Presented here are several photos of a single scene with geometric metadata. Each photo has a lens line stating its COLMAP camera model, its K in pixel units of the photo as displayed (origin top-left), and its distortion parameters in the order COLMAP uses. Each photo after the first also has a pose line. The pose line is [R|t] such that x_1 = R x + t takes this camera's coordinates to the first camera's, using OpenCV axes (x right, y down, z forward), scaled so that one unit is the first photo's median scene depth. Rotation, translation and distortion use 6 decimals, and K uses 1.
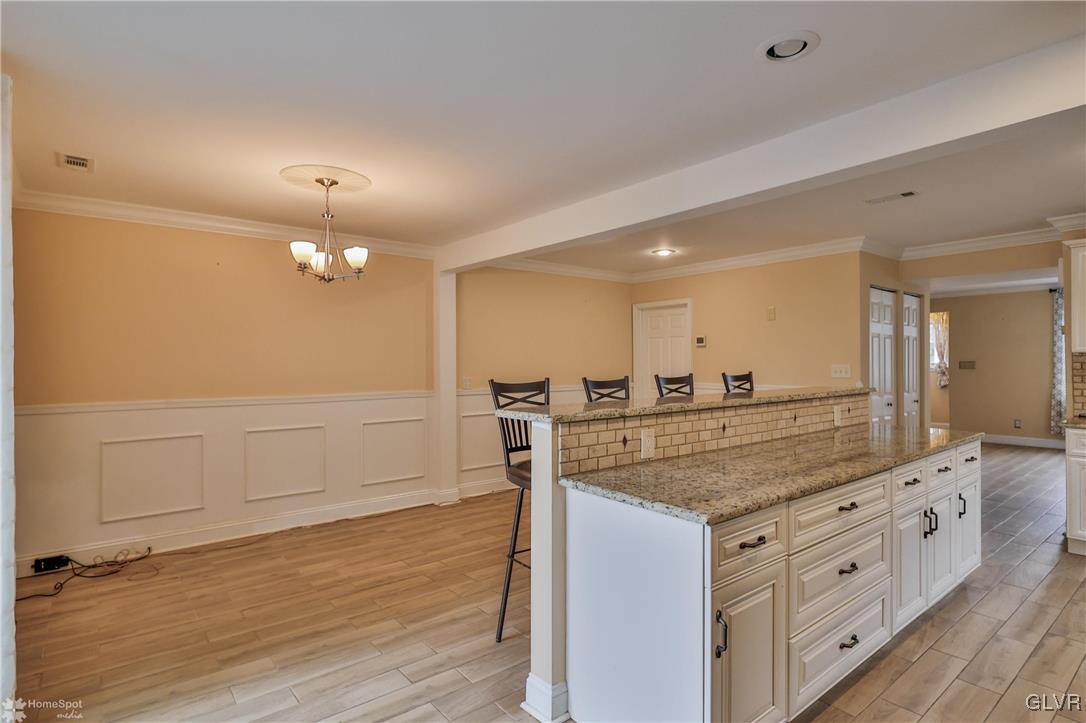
lens RADIAL K [[549.2, 0, 504.8], [0, 549.2, 353.2], [0, 0, 1]] dist [0.001830, 0.000593]
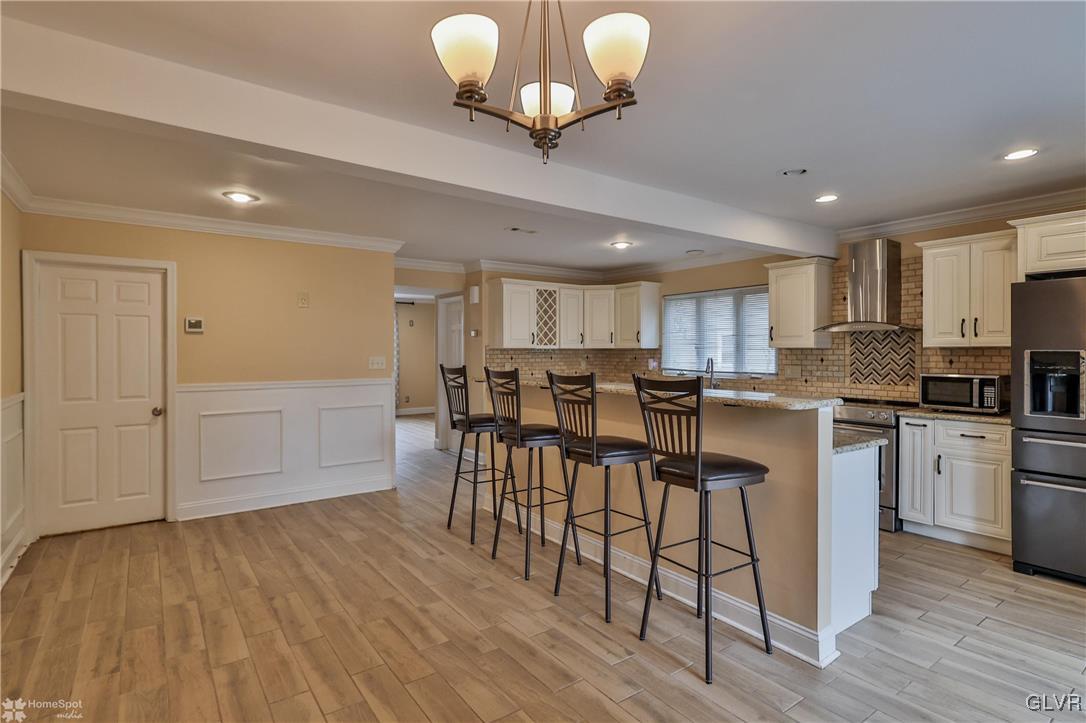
lens RADIAL K [[549.2, 0, 558.0], [0, 549.2, 355.7], [0, 0, 1]] dist [0.001830, 0.000593]
pose [[-0.001709, -0.001858, 0.999997, -0.407346], [-0.018597, 0.999825, 0.001826, 0.008921], [-0.999826, -0.018594, -0.001744, 0.587470]]
